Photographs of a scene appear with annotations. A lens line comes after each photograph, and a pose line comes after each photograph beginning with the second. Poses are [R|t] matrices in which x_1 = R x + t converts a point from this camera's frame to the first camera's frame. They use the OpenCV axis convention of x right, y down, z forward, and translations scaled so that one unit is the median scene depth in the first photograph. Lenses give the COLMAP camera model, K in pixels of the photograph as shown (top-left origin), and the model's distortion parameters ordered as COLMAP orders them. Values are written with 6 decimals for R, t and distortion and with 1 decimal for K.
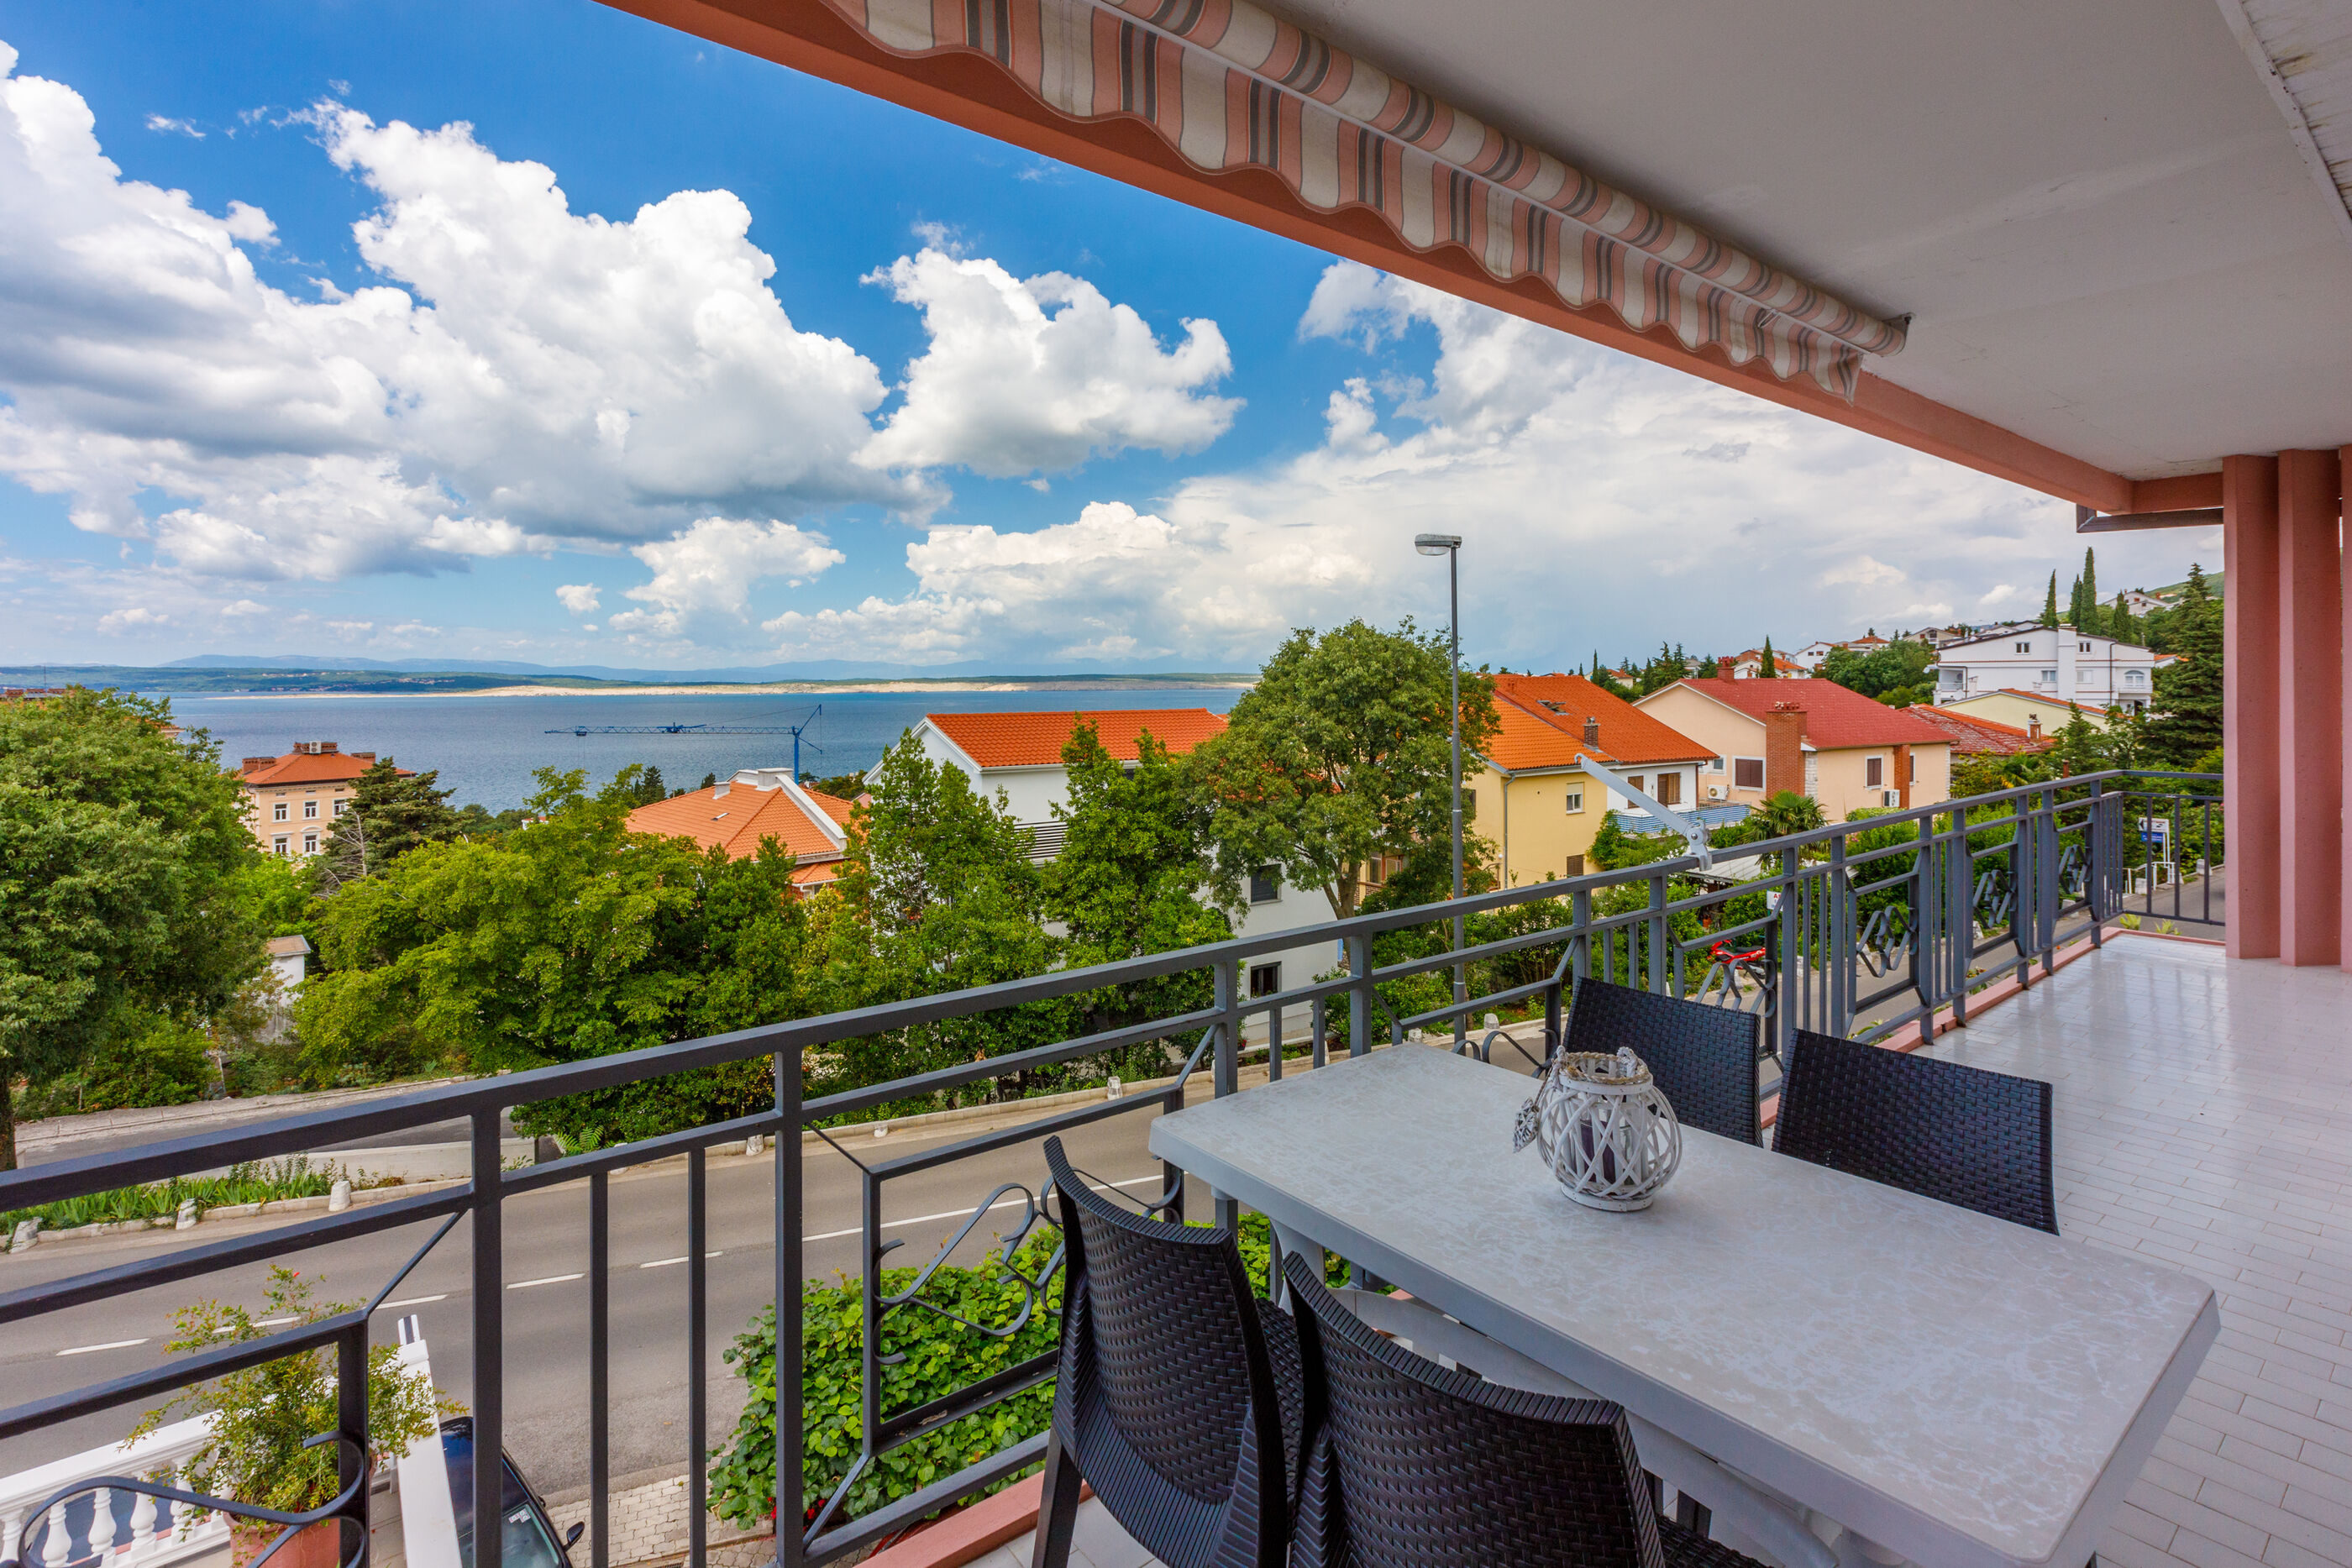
lens RADIAL K [[1095.3, 0, 1170.8], [0, 1095.3, 688.8], [0, 0, 1]] dist [0.005271, -0.001105]
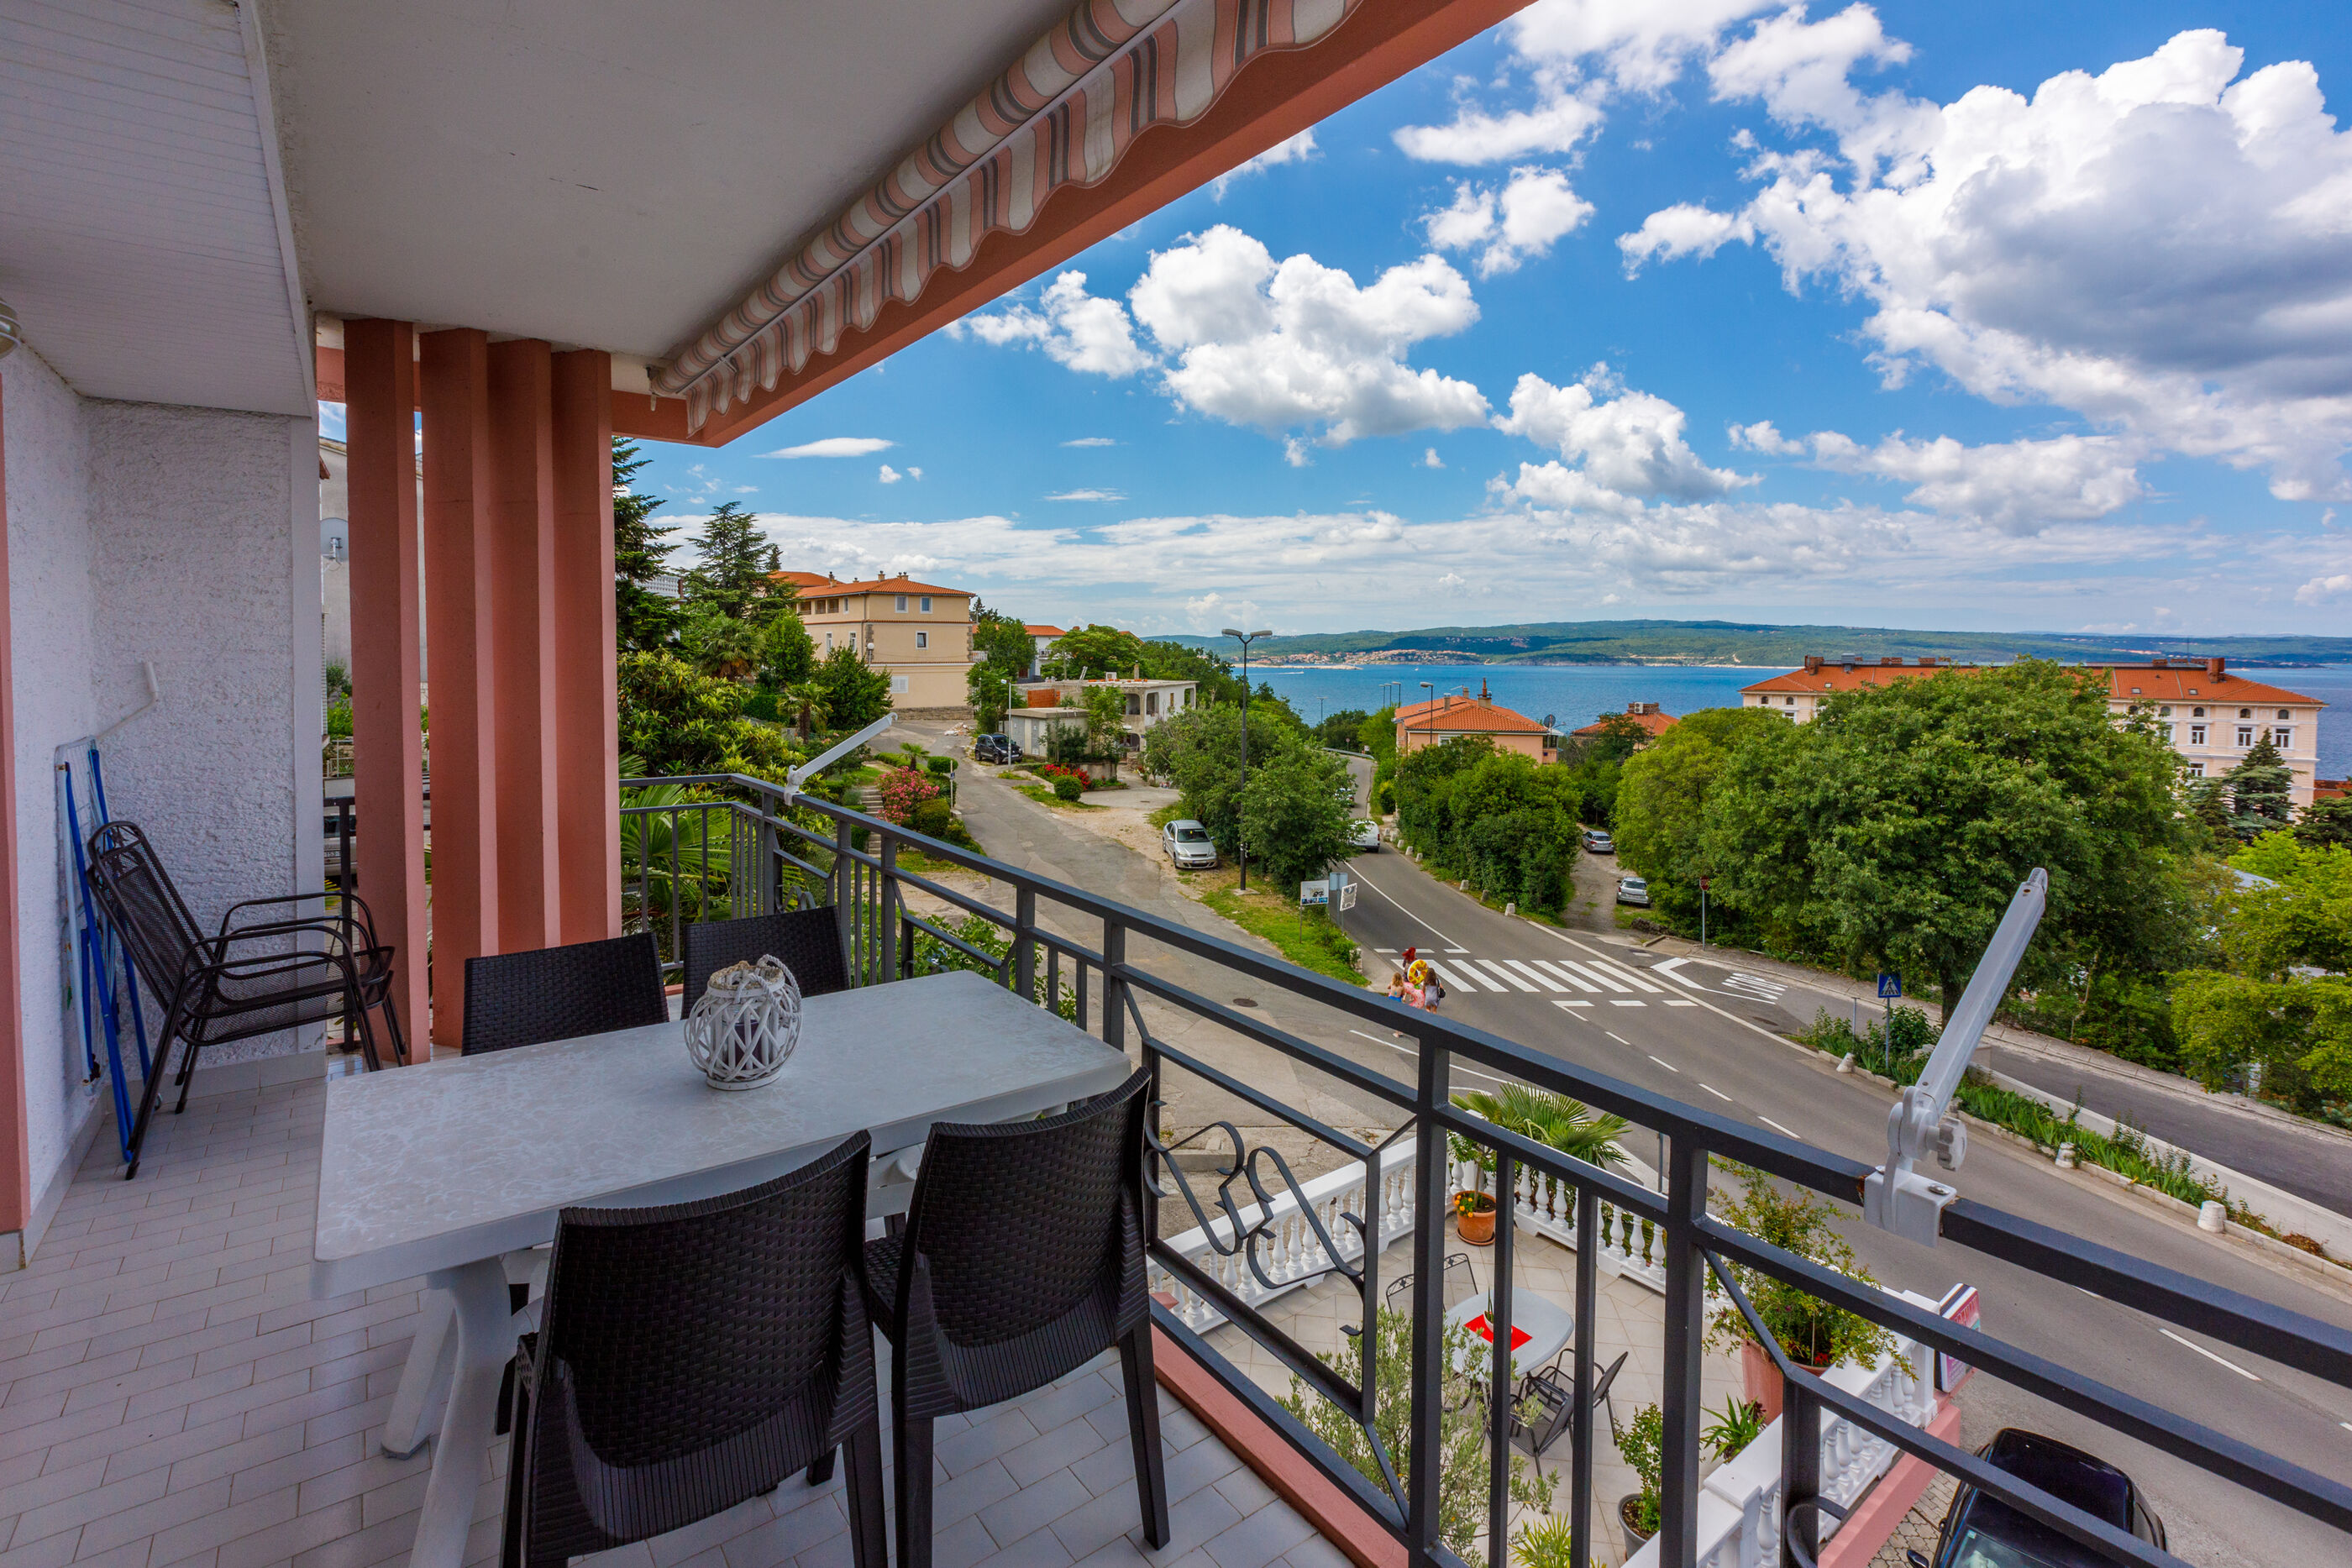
lens RADIAL K [[1095.3, 0, 1179.1], [0, 1095.3, 684.2], [0, 0, 1]] dist [0.005271, -0.001105]
pose [[-0.009469, 0.033920, -0.999380, 0.107129], [-0.012651, 0.999340, 0.034039, -0.001324], [0.999875, 0.012966, -0.009033, 0.099808]]
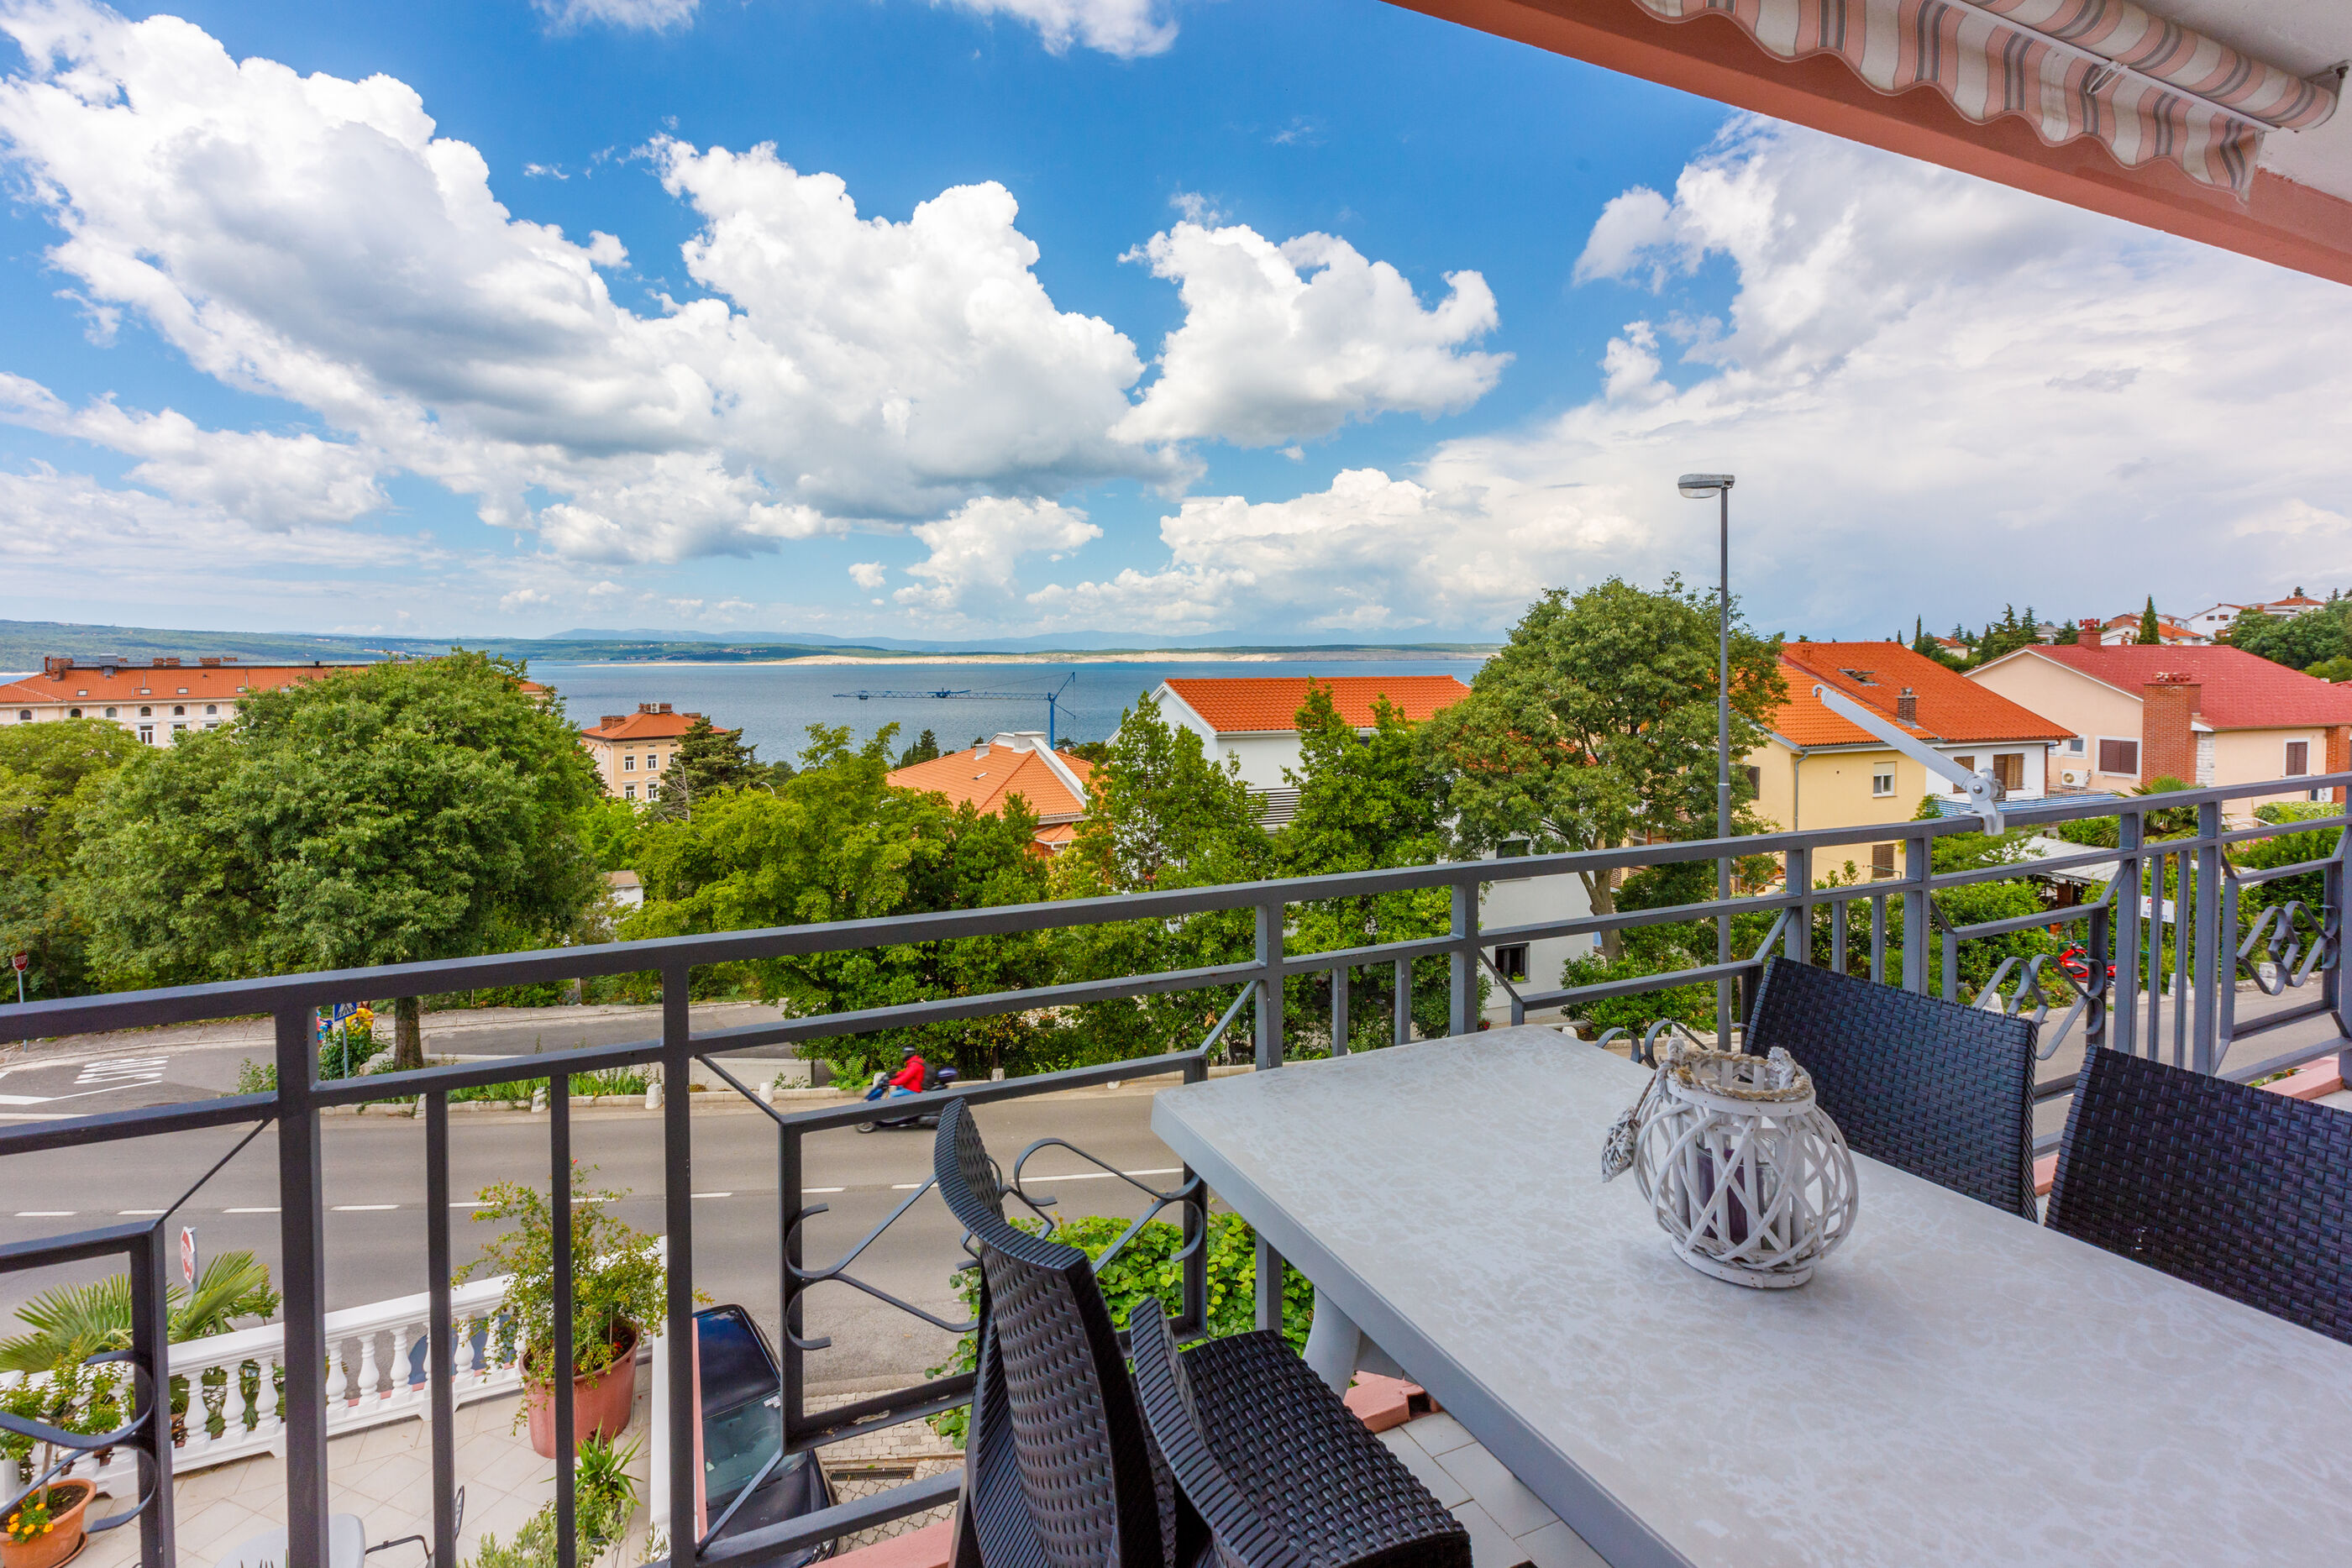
lens RADIAL K [[1095.3, 0, 1173.8], [0, 1095.3, 694.7], [0, 0, 1]] dist [0.005271, -0.001105]
pose [[0.974213, 0.008369, -0.225473, 0.014621], [-0.001264, 0.999499, 0.031636, 0.006300], [0.225625, -0.030535, 0.973736, 0.018805]]
